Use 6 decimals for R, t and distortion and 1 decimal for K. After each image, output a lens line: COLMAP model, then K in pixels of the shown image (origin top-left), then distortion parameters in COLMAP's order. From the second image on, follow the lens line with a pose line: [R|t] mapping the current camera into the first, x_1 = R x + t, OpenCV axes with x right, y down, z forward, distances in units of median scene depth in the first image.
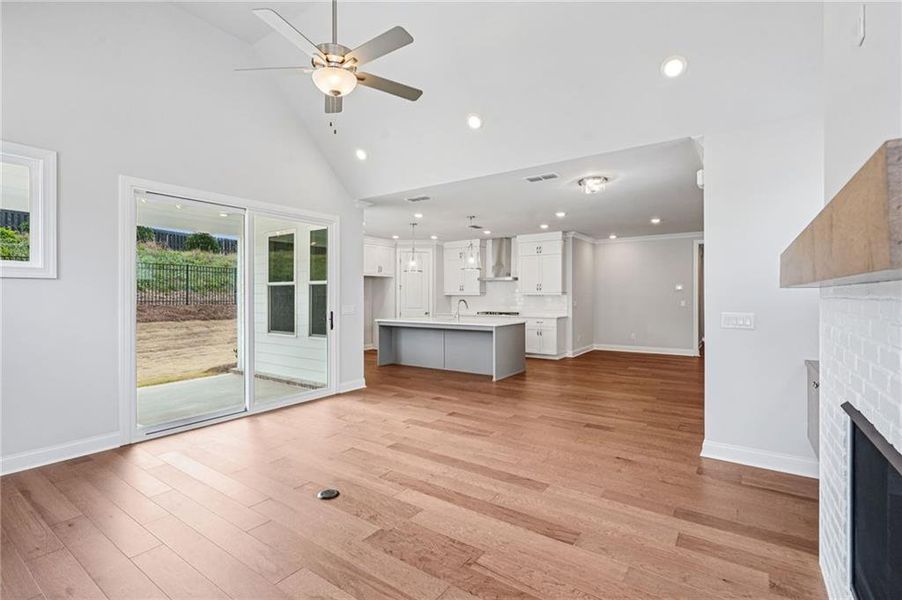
lens RADIAL K [[422.1, 0, 451.0], [0, 422.1, 300.0], [0, 0, 1]] dist [-0.001701, -0.000448]
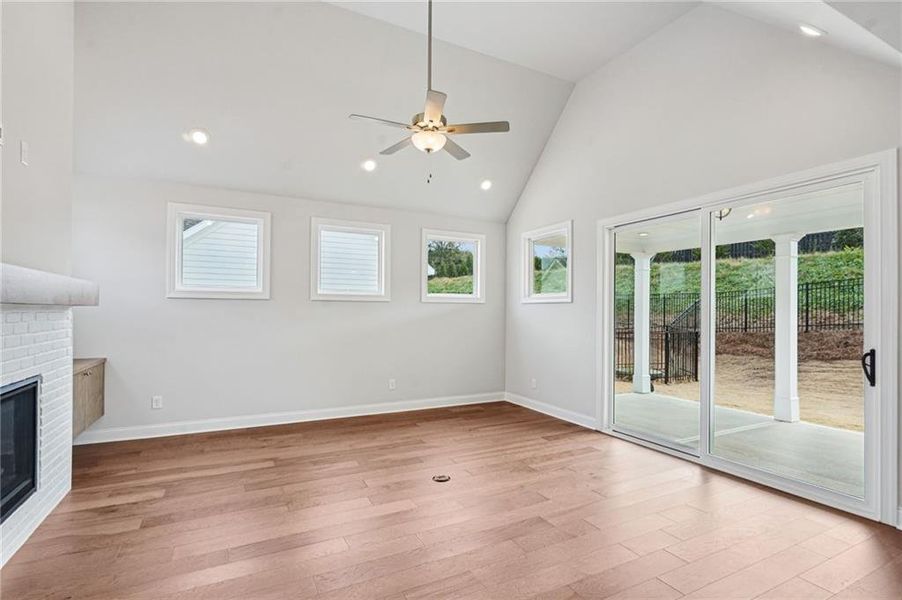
lens RADIAL K [[430.4, 0, 450.3], [0, 430.4, 312.3], [0, 0, 1]] dist [-0.000214, -0.000247]
pose [[-0.460984, -0.004494, -0.887397, 0.579708], [-0.020010, 0.999786, 0.005331, -0.007096], [0.887183, 0.020215, -0.460975, 1.200464]]
